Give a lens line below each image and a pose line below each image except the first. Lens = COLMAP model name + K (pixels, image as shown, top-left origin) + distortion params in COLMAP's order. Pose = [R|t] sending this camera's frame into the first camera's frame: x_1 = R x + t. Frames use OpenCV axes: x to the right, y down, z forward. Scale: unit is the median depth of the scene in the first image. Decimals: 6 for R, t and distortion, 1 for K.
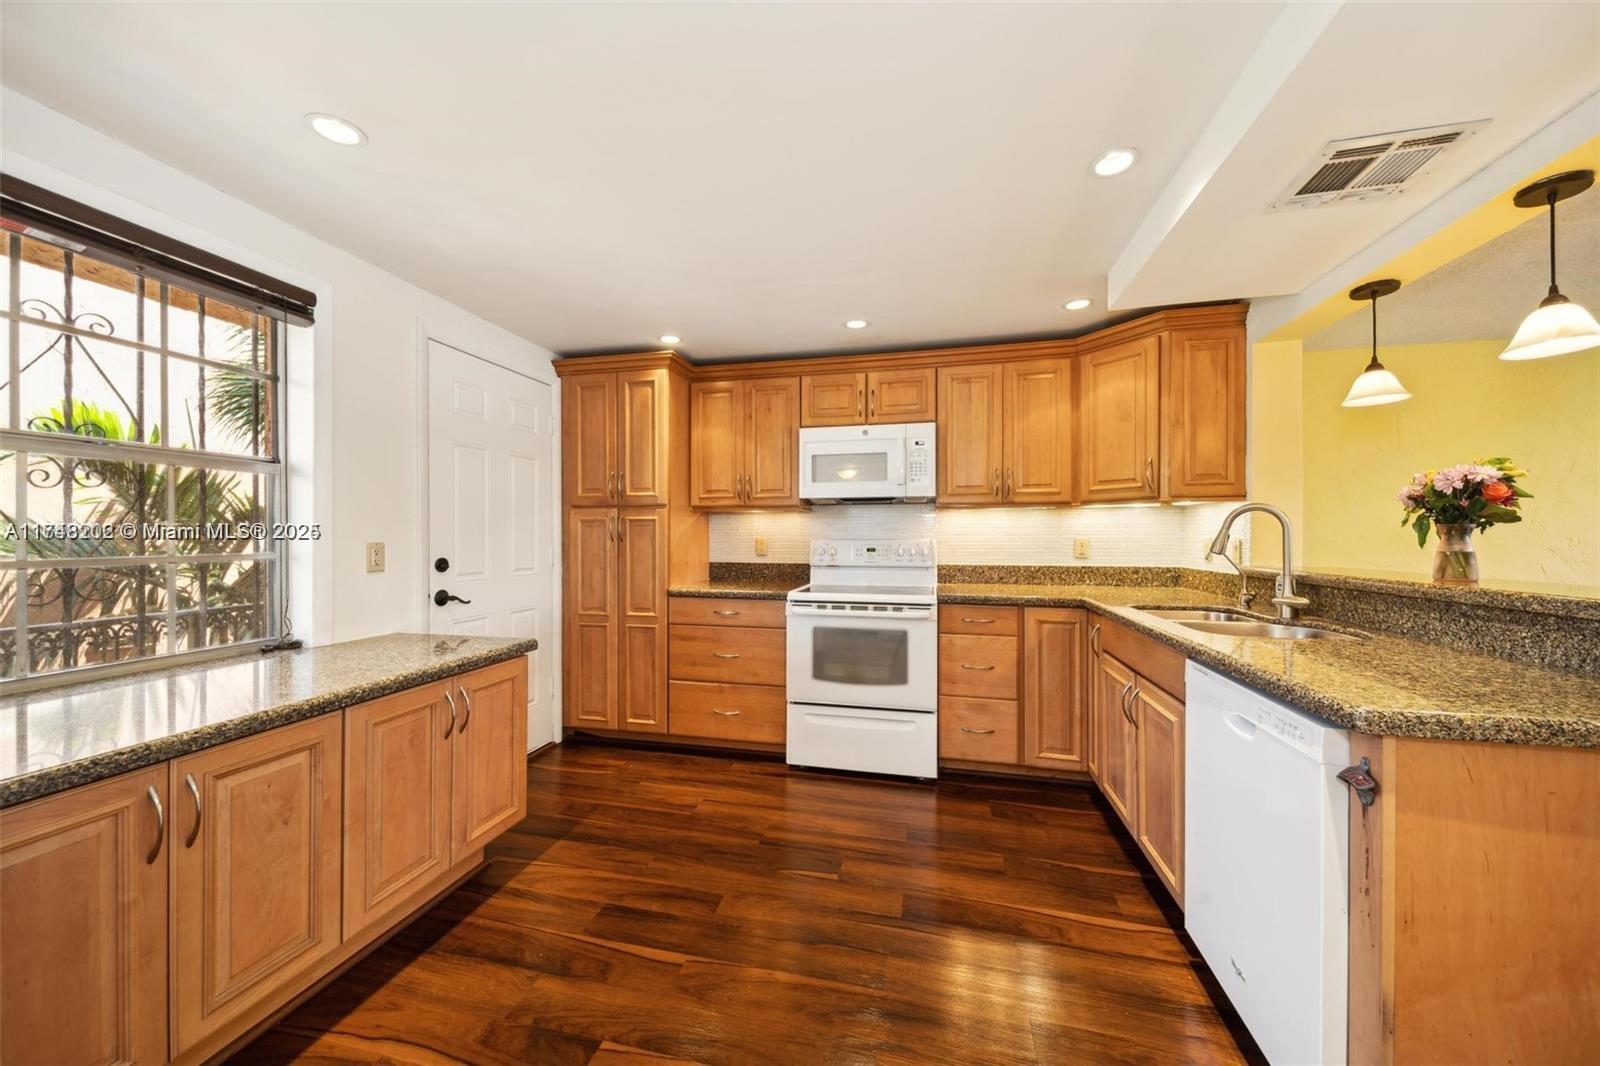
lens RADIAL K [[565.2, 0, 801.6], [0, 565.2, 536.0], [0, 0, 1]] dist [0.014629, -0.004574]
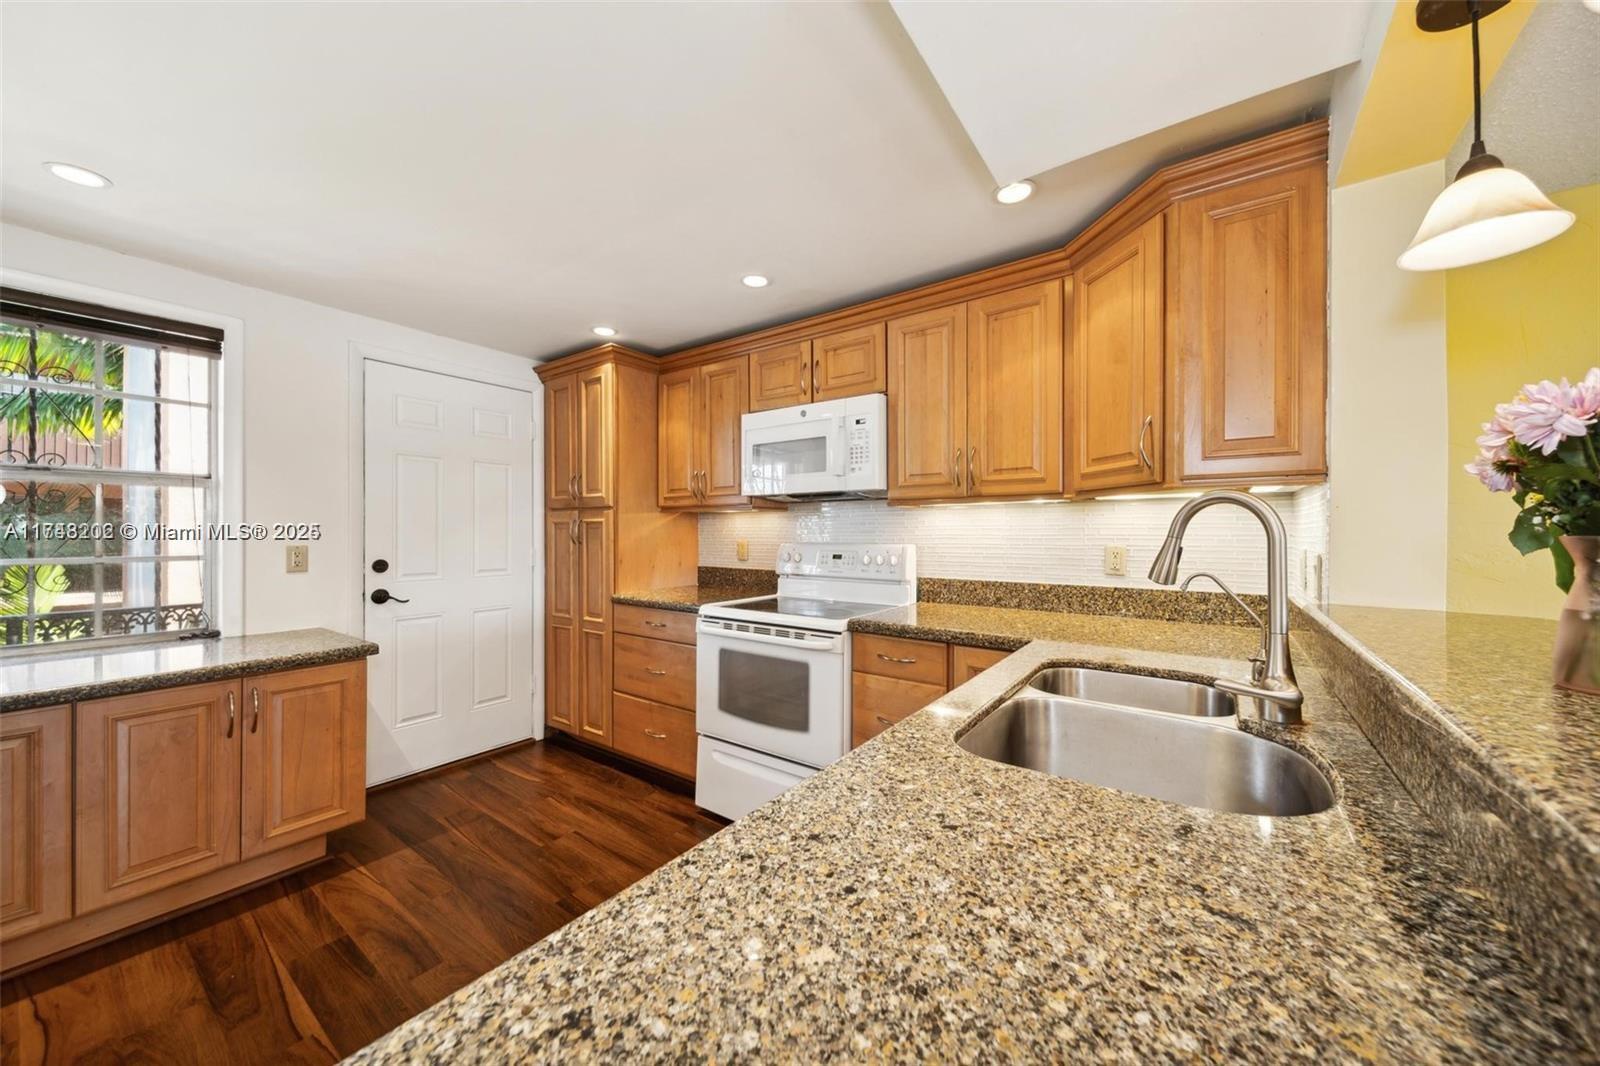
lens RADIAL K [[565.2, 0, 805.8], [0, 565.2, 532.0], [0, 0, 1]] dist [0.014629, -0.004574]
pose [[0.923295, 0.000854, -0.384090, 0.458621], [-0.001250, 0.999999, -0.000782, -0.012274], [0.384089, 0.001203, 0.923295, 0.266948]]
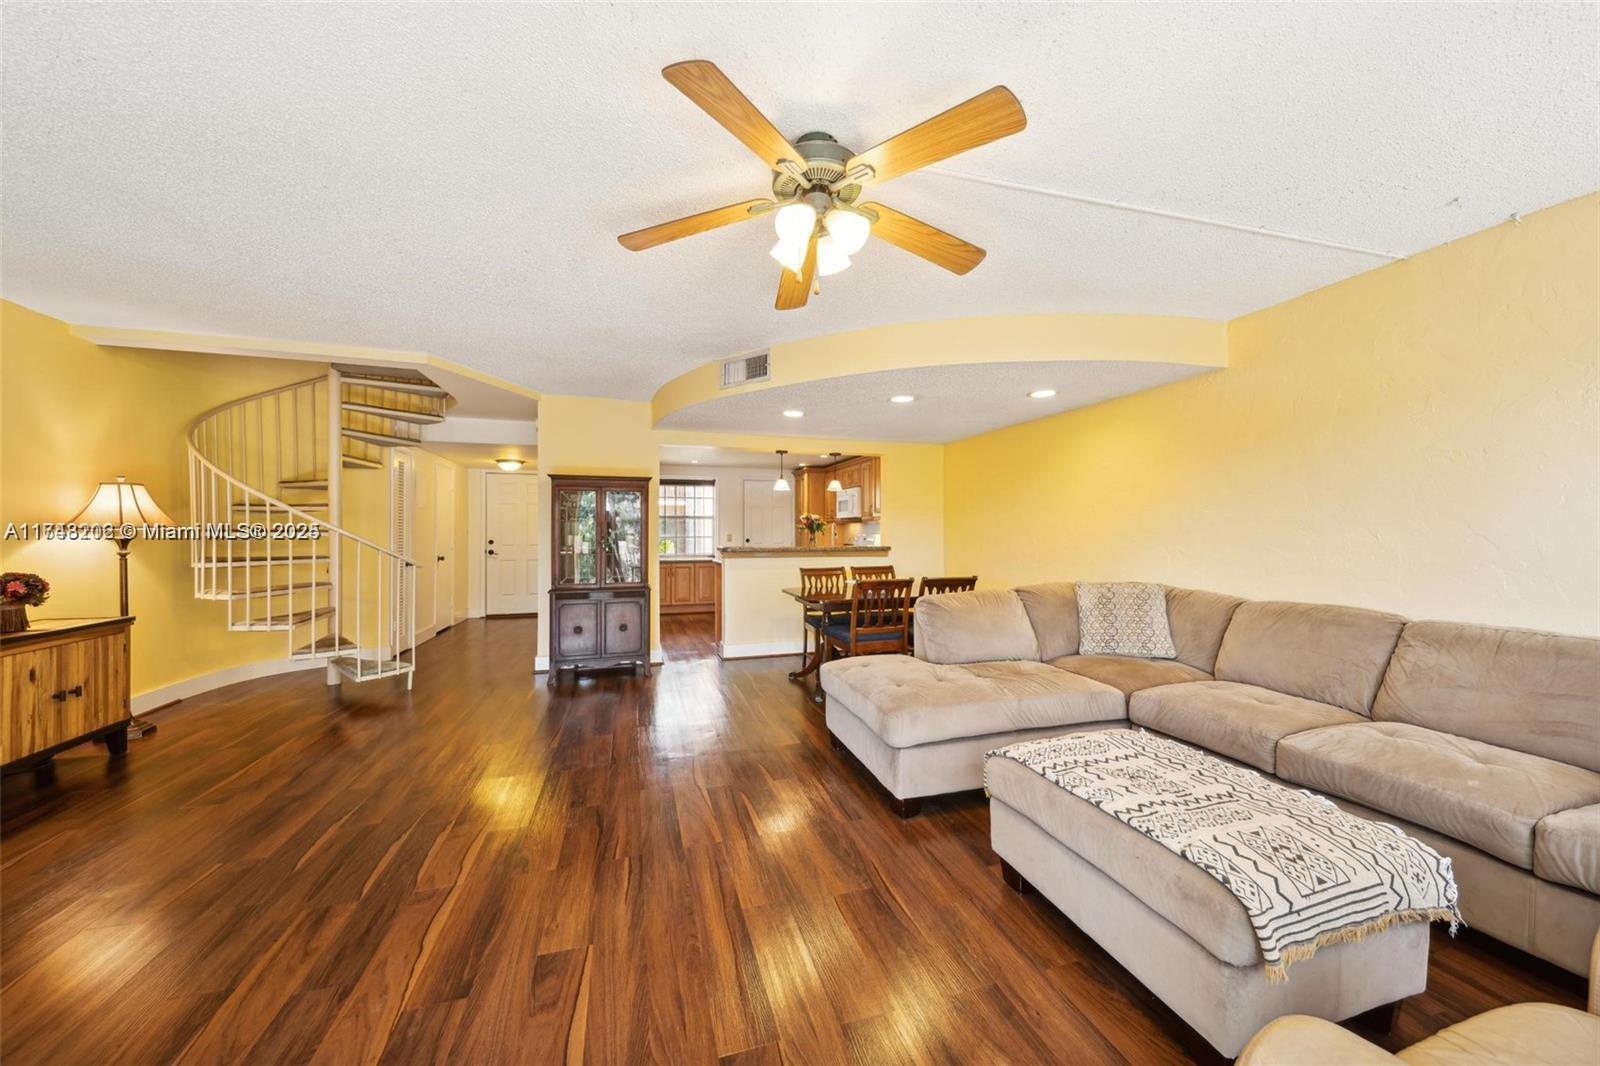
lens RADIAL K [[565.2, 0, 805.9], [0, 565.2, 528.6], [0, 0, 1]] dist [0.014629, -0.004574]
pose [[0.502544, -0.003972, -0.864543, 2.351250], [-0.000274, 0.999989, -0.004753, -0.008146], [0.864552, 0.002625, 0.502537, -0.444674]]
